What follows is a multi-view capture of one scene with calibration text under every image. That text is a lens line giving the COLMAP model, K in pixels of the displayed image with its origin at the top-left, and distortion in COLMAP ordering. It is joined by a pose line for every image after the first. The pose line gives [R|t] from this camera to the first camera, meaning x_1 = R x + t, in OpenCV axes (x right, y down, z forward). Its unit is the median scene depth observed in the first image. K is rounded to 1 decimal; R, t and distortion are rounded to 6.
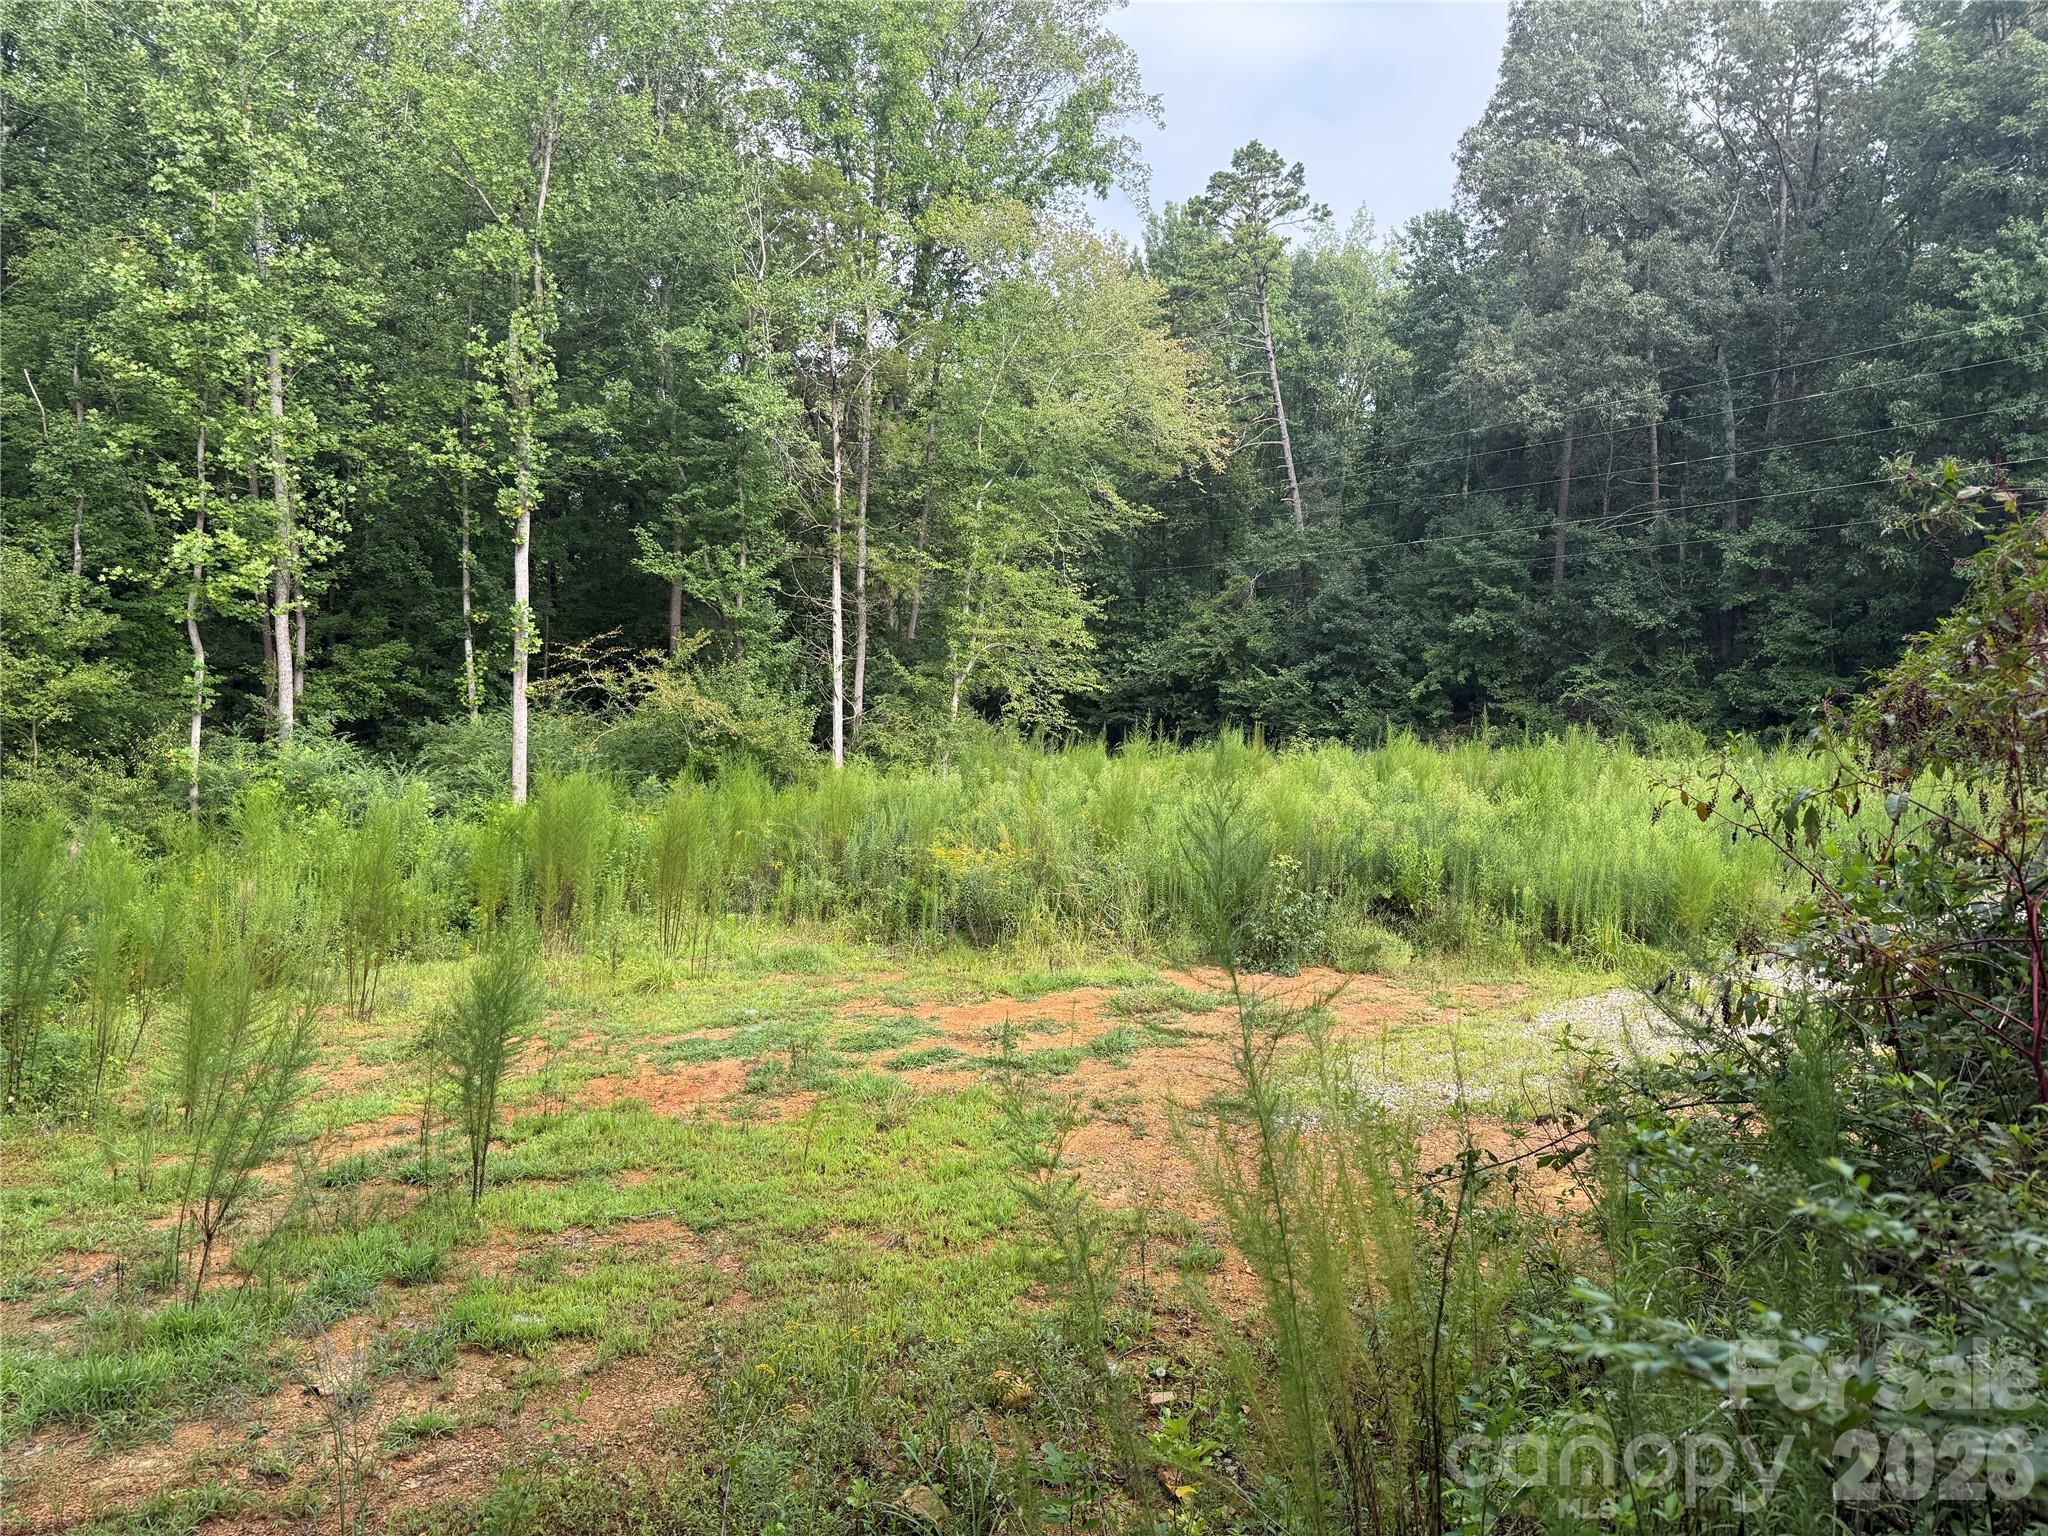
lens RADIAL K [[1482.3, 0, 1030.7], [0, 1482.3, 759.7], [0, 0, 1]] dist [0.009524, -0.005881]
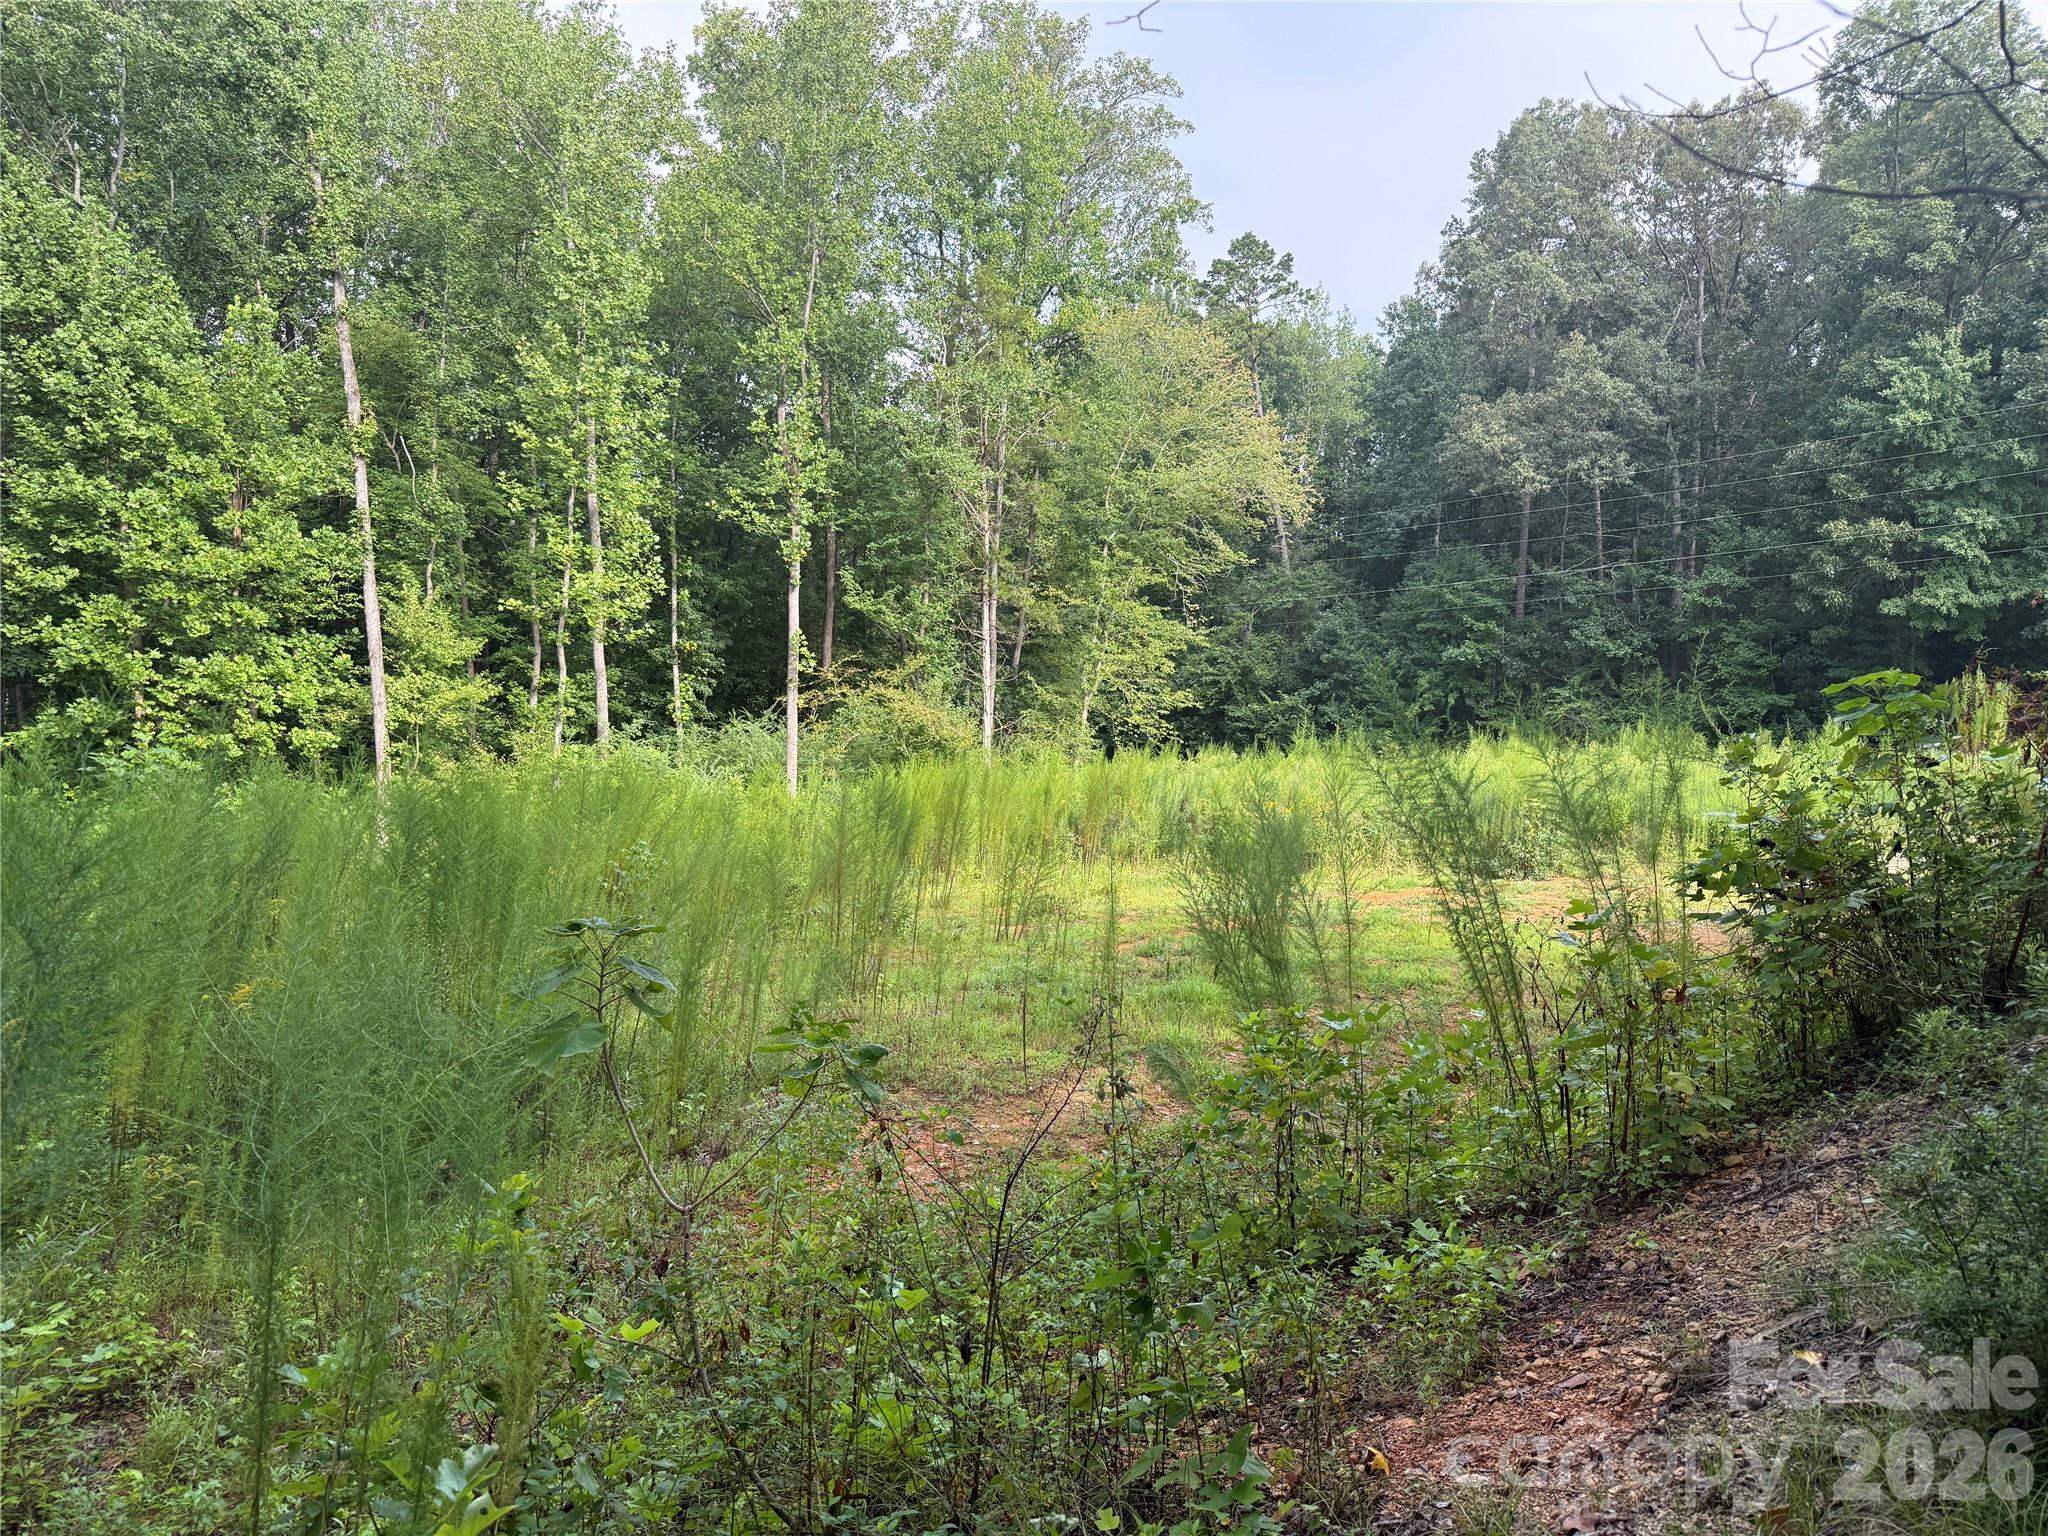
lens RADIAL K [[1482.3, 0, 1017.3], [0, 1482.3, 775.2], [0, 0, 1]] dist [0.009524, -0.005881]
pose [[0.996243, -0.008206, 0.086207, -0.177330], [0.009648, 0.999820, -0.016328, 0.023232], [-0.086058, 0.017099, 0.996143, -0.157364]]
